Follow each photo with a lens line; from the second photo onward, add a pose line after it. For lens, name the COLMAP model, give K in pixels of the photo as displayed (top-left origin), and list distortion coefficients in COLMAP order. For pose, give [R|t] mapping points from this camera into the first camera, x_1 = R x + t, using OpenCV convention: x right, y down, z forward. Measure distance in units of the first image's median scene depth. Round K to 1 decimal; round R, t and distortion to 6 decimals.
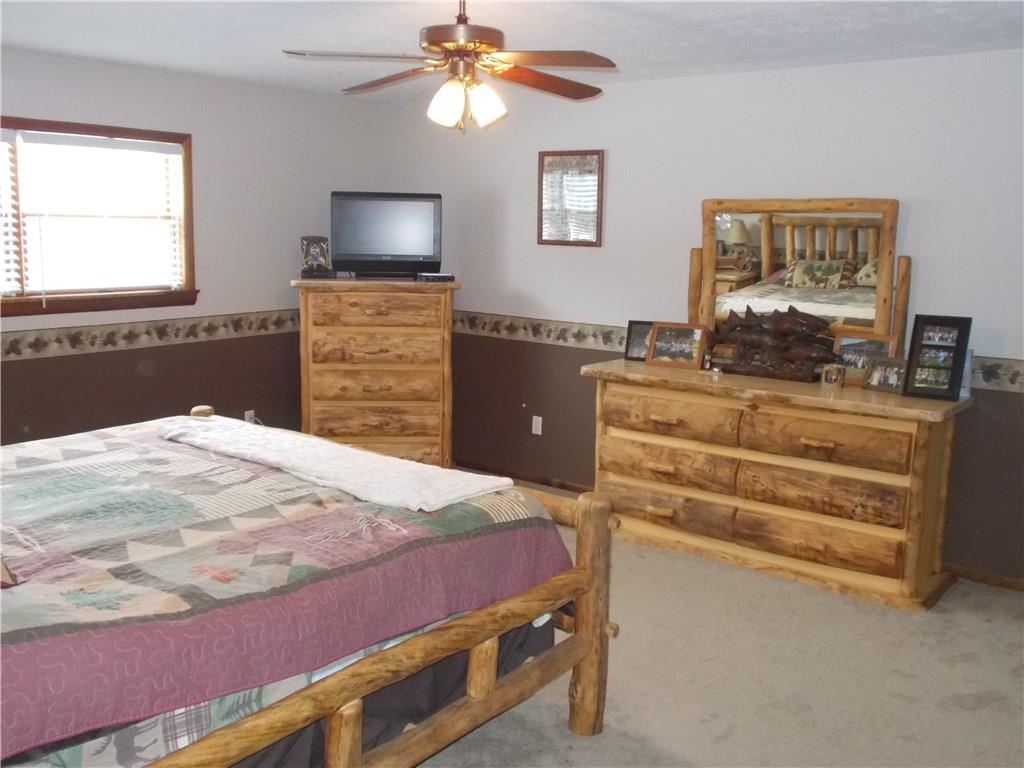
lens RADIAL K [[966.7, 0, 509.0], [0, 966.7, 378.4], [0, 0, 1]] dist [0.014601, 0.000000]
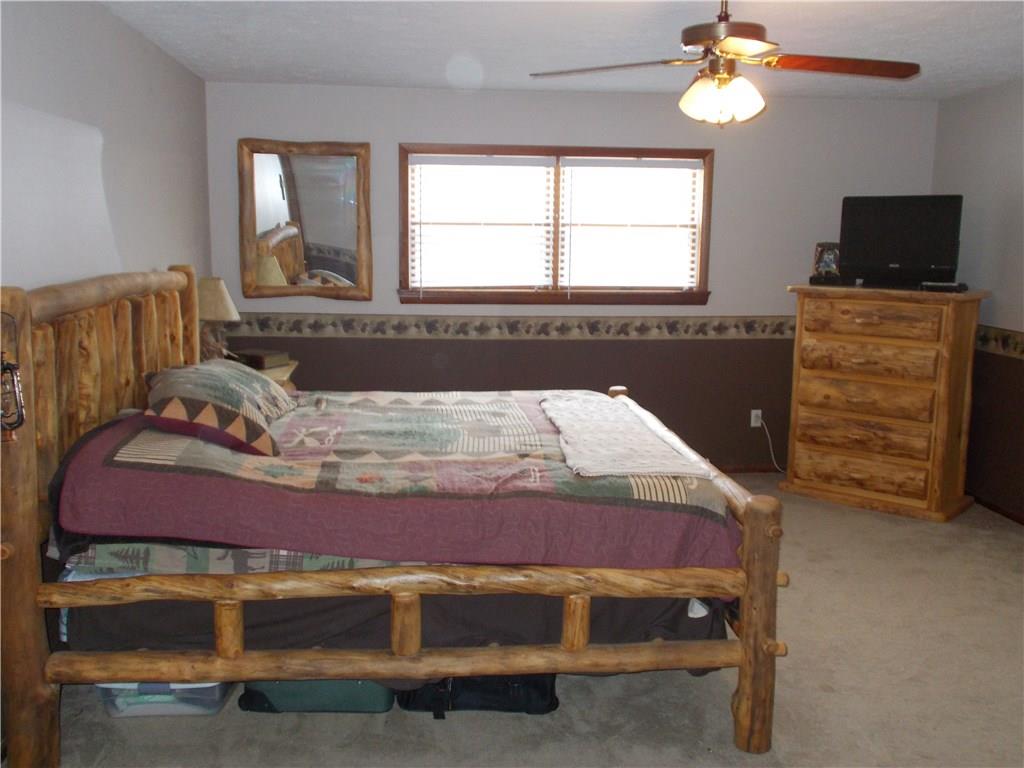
lens RADIAL K [[966.7, 0, 506.9], [0, 966.7, 388.8], [0, 0, 1]] dist [0.014601, 0.000000]
pose [[0.684624, 0.105449, -0.721229, 0.315878], [-0.114675, 0.992740, 0.036291, 0.004050], [0.719819, 0.057861, 0.691746, 0.083037]]
